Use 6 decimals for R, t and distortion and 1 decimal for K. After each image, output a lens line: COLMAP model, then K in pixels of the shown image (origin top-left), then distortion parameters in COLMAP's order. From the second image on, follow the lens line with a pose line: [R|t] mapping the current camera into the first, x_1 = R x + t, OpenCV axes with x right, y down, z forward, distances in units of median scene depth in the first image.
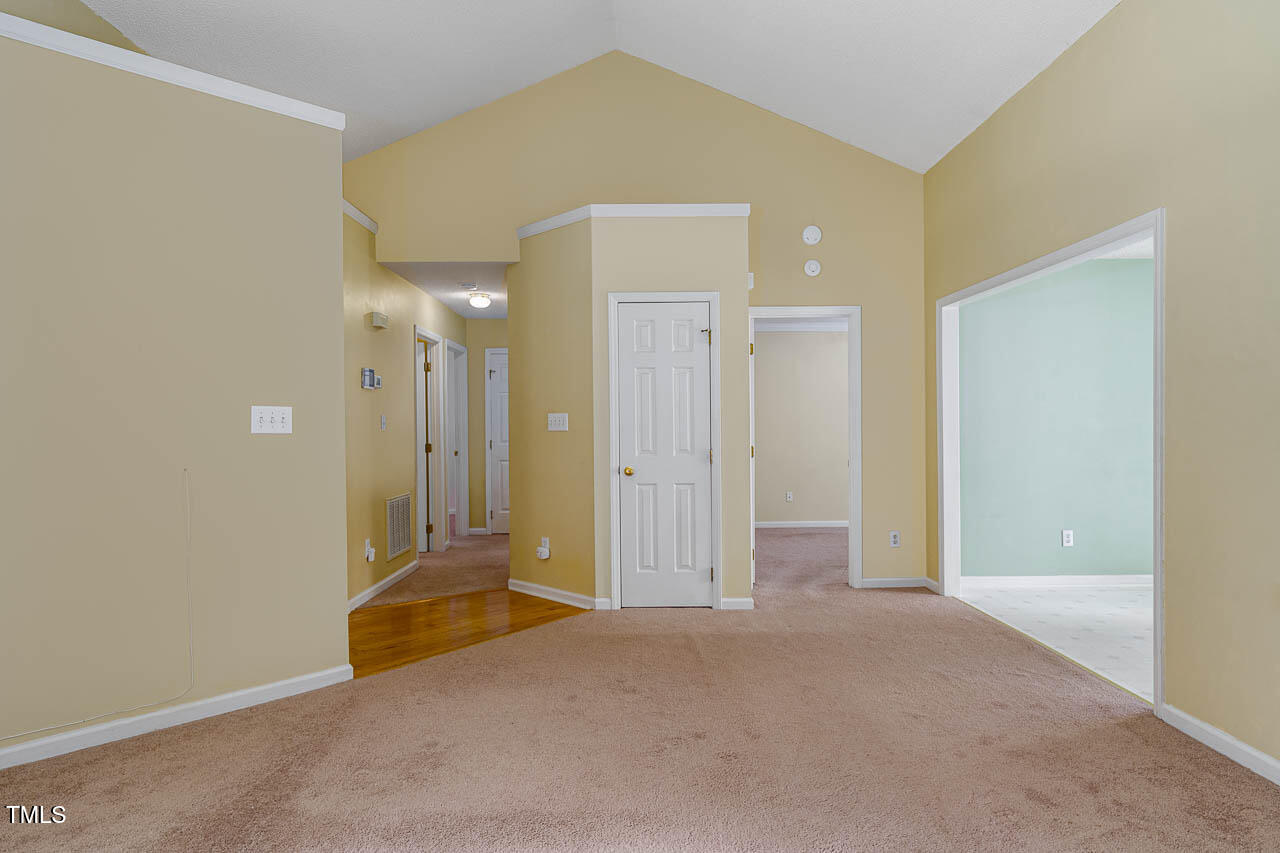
lens RADIAL K [[747.5, 0, 639.5], [0, 747.5, 426.5], [0, 0, 1]] dist [-0.000037, 0.006784]
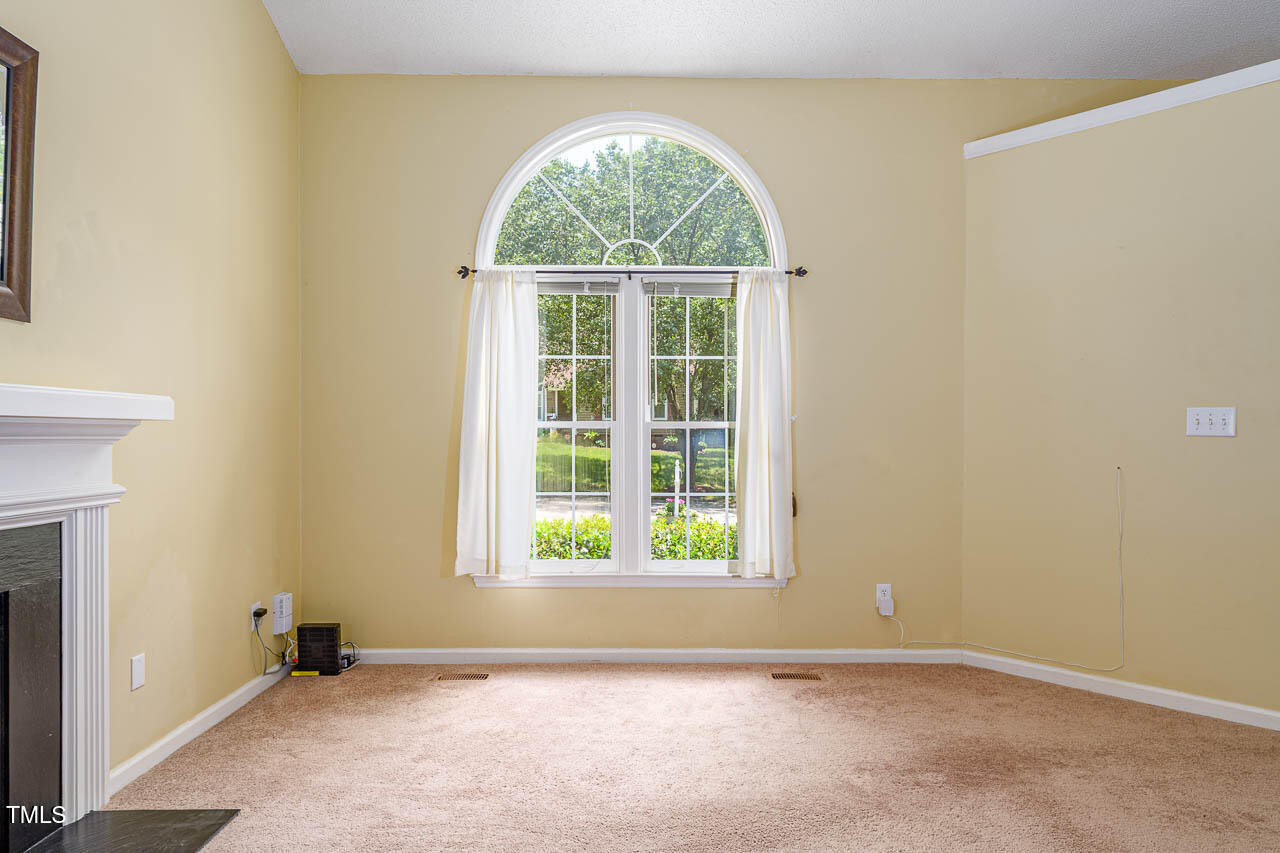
lens RADIAL K [[747.5, 0, 642.3], [0, 747.5, 424.8], [0, 0, 1]] dist [-0.000037, 0.006784]
pose [[-0.012477, -0.006181, -0.999903, 0.507832], [0.004923, 0.999968, -0.006242, -0.002752], [0.999910, -0.005001, -0.012446, 0.314127]]
